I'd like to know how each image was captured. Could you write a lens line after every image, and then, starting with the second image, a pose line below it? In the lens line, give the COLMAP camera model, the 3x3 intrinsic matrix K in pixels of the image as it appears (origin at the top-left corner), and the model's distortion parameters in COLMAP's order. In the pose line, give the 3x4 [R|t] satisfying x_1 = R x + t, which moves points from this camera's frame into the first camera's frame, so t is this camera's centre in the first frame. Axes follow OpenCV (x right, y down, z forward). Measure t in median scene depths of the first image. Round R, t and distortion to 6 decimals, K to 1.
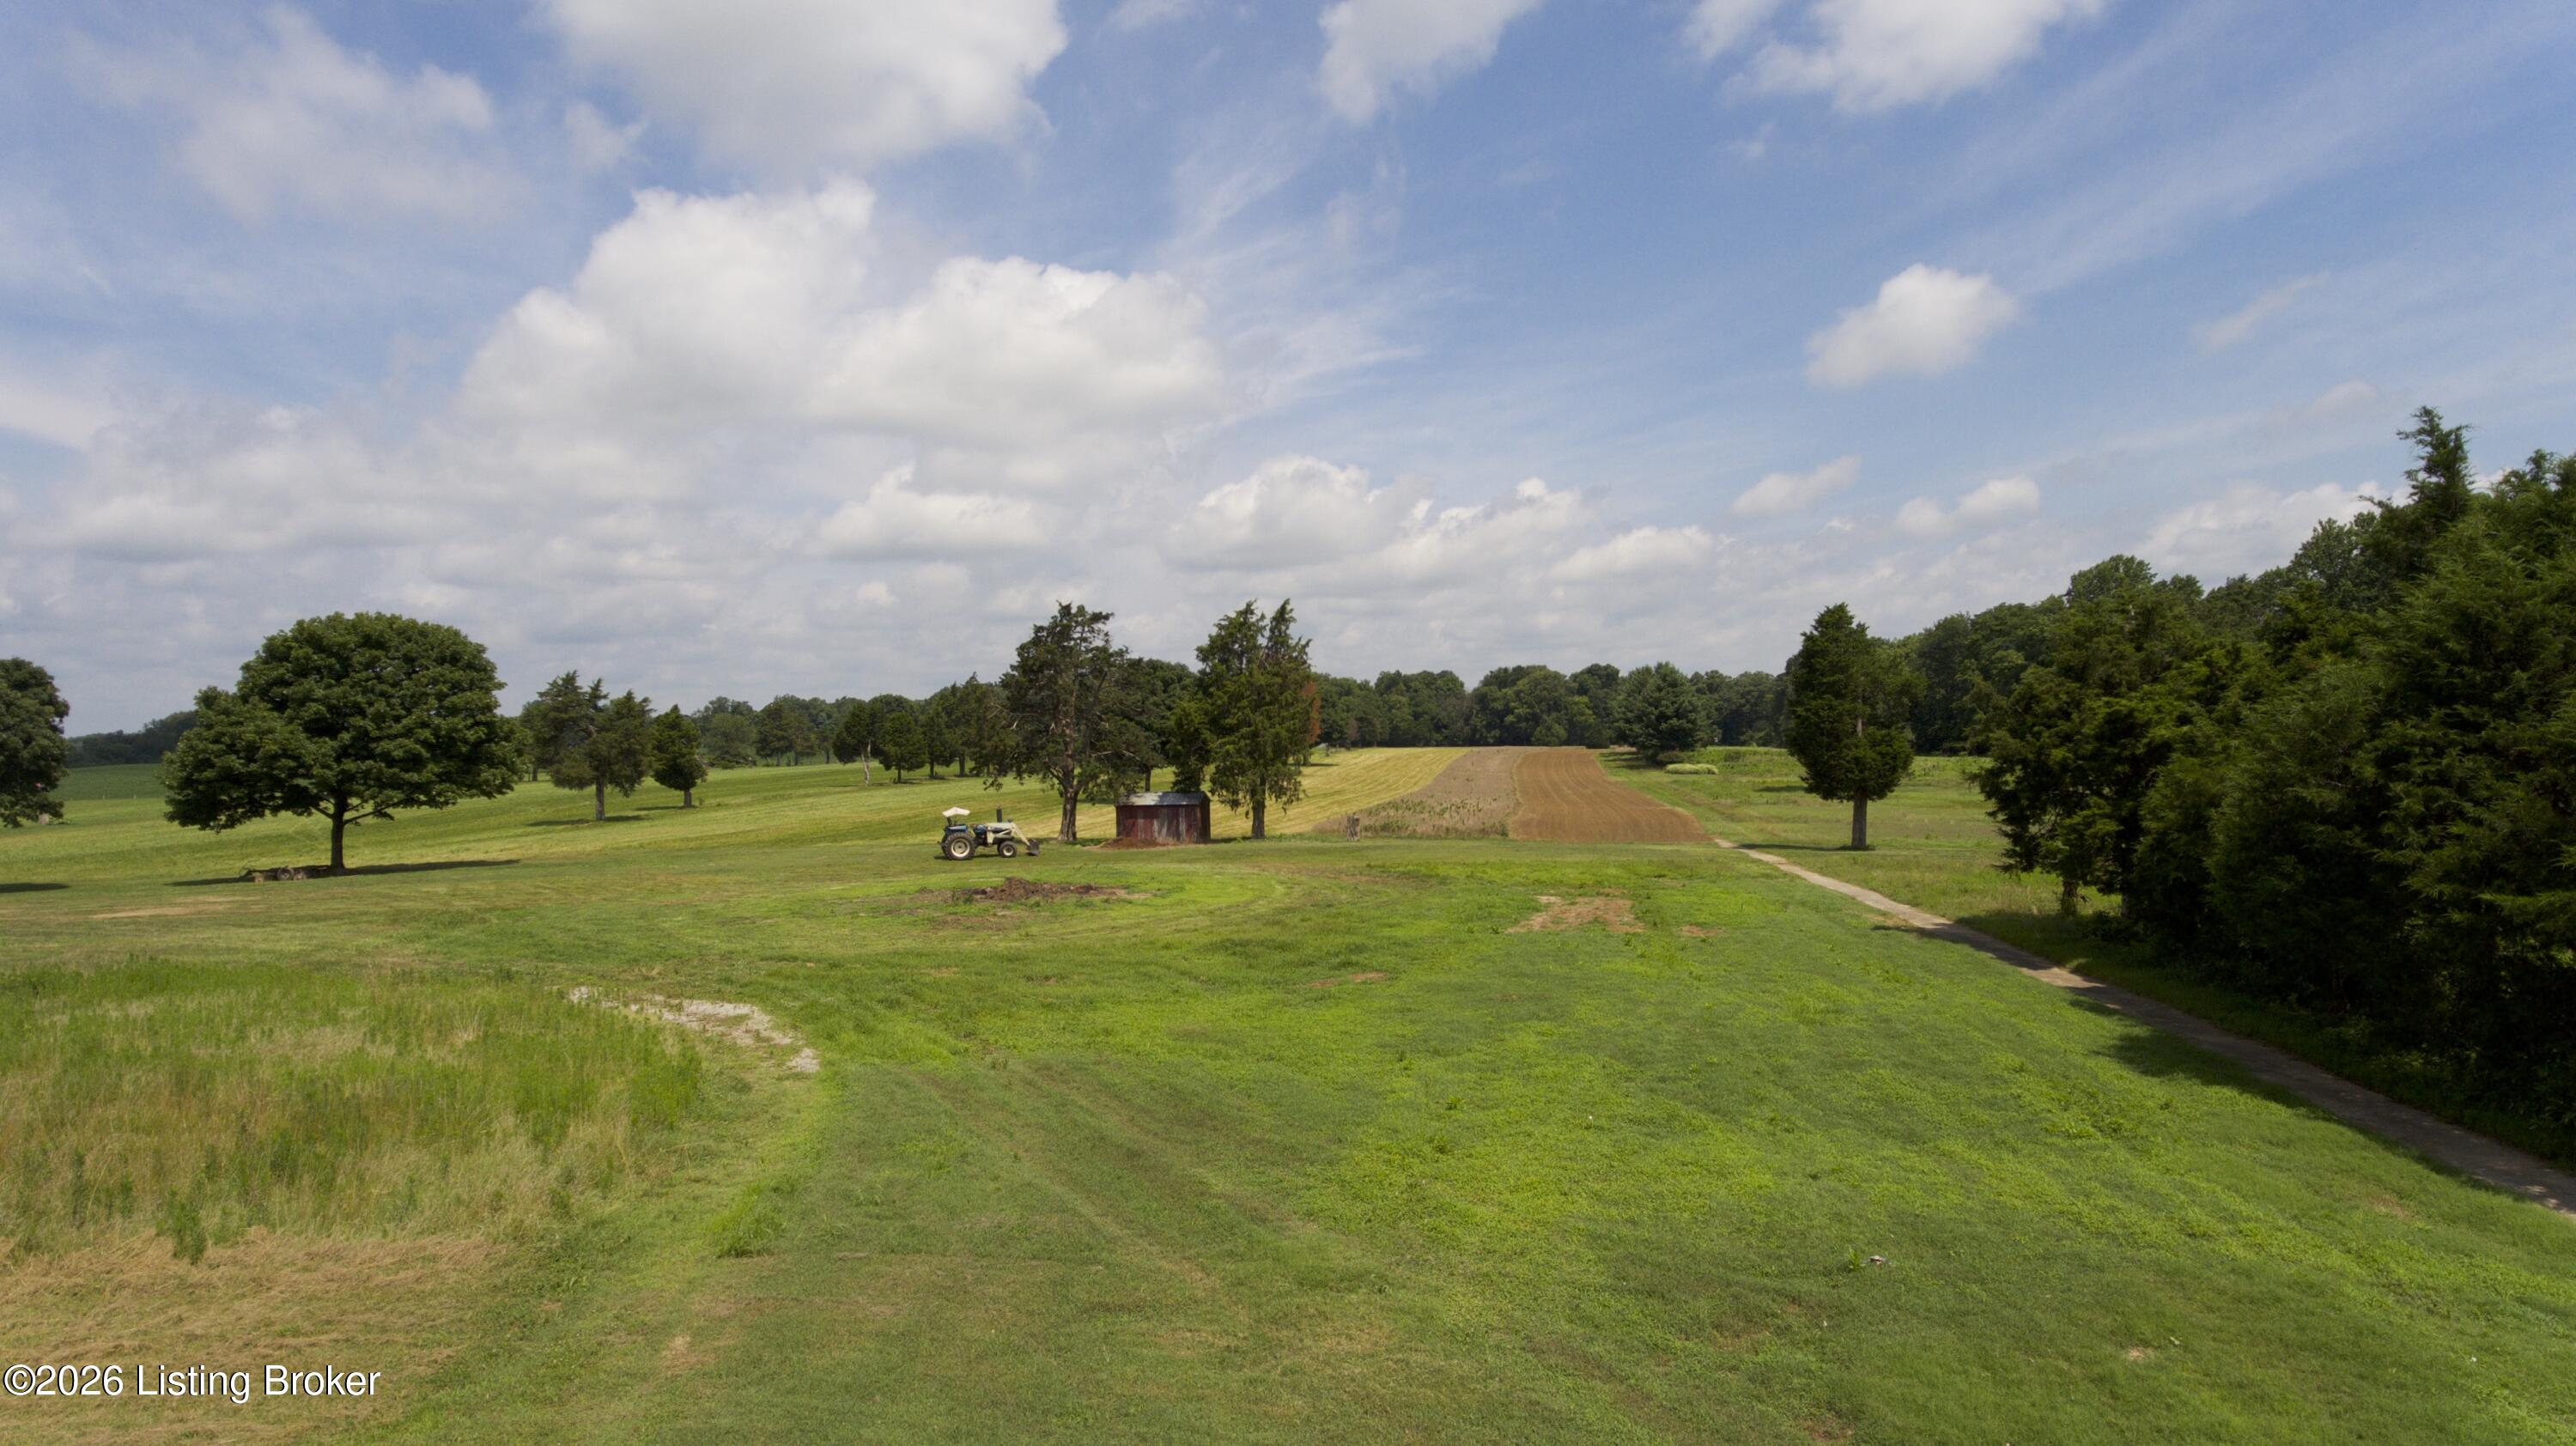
lens RADIAL K [[1520.0, 0, 1285.0], [0, 1520.0, 730.7], [0, 0, 1]] dist [0.002296, -0.003366]
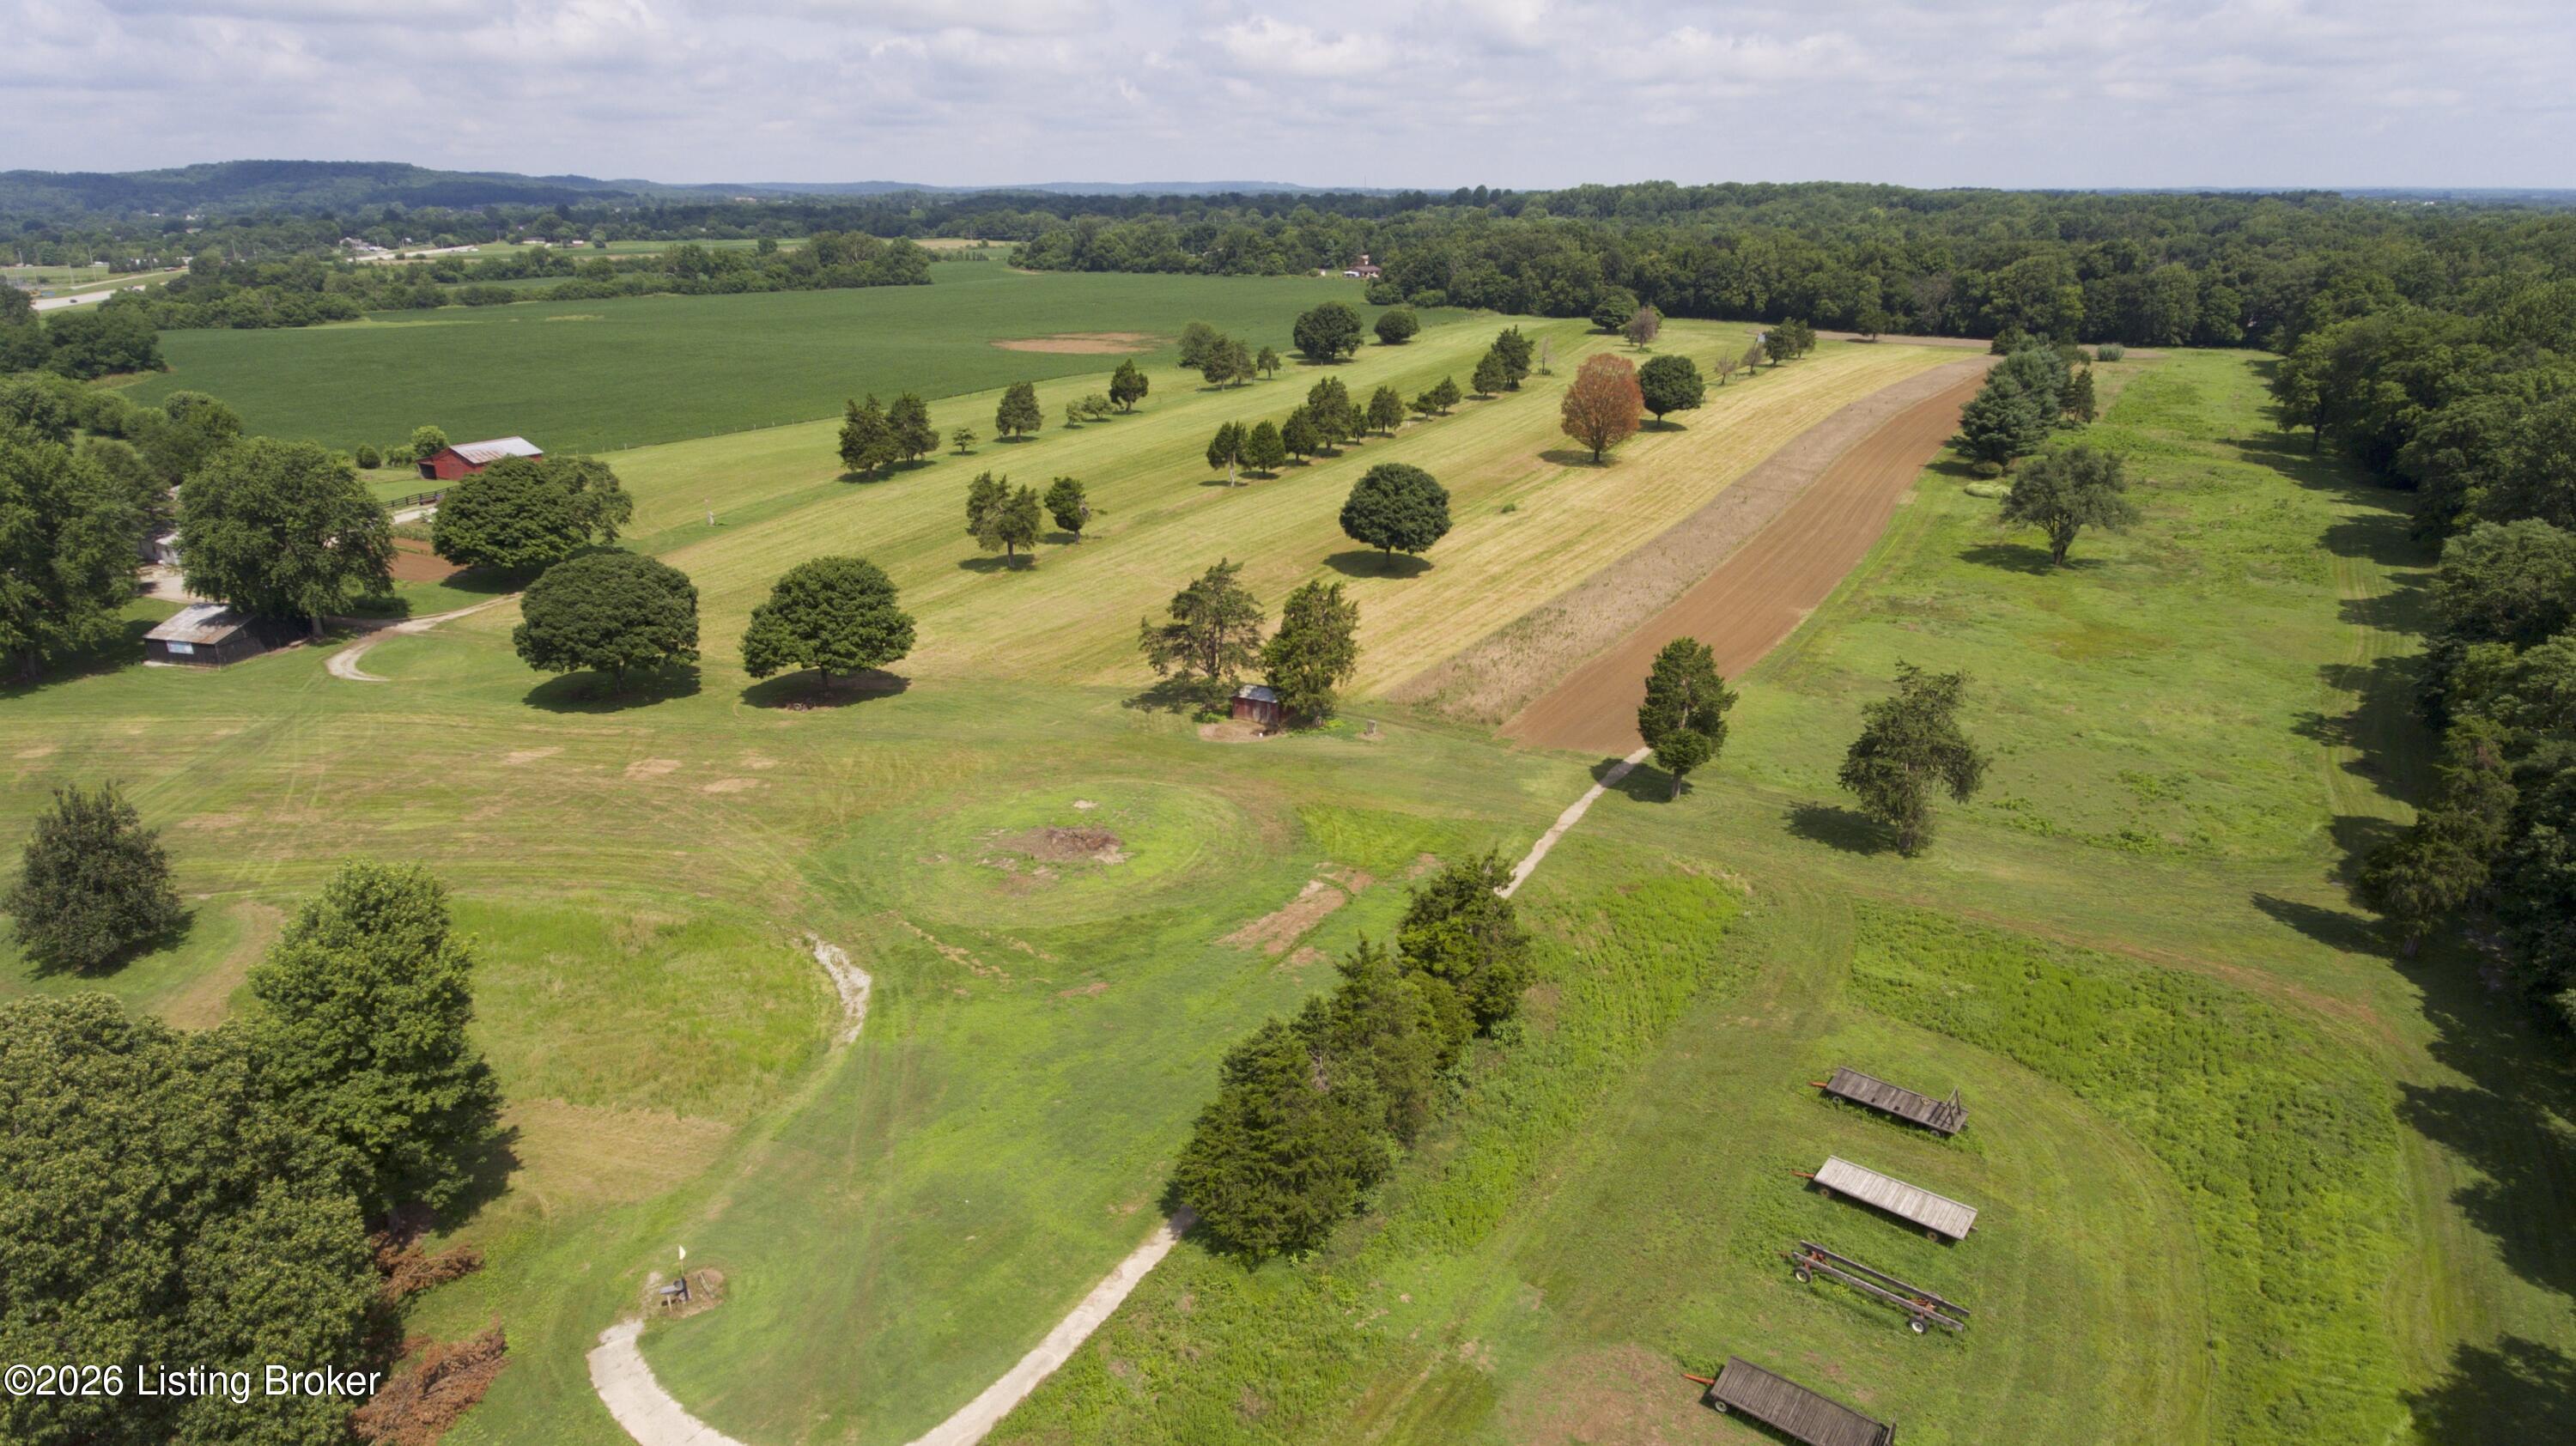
lens RADIAL K [[1520.0, 0, 1296.5], [0, 1520.0, 708.3], [0, 0, 1]] dist [0.002296, -0.003366]
pose [[0.939165, 0.134725, -0.315940, 0.161428], [-0.023311, 0.942740, 0.332712, -0.164865], [0.342674, -0.305107, 0.888529, -0.146878]]
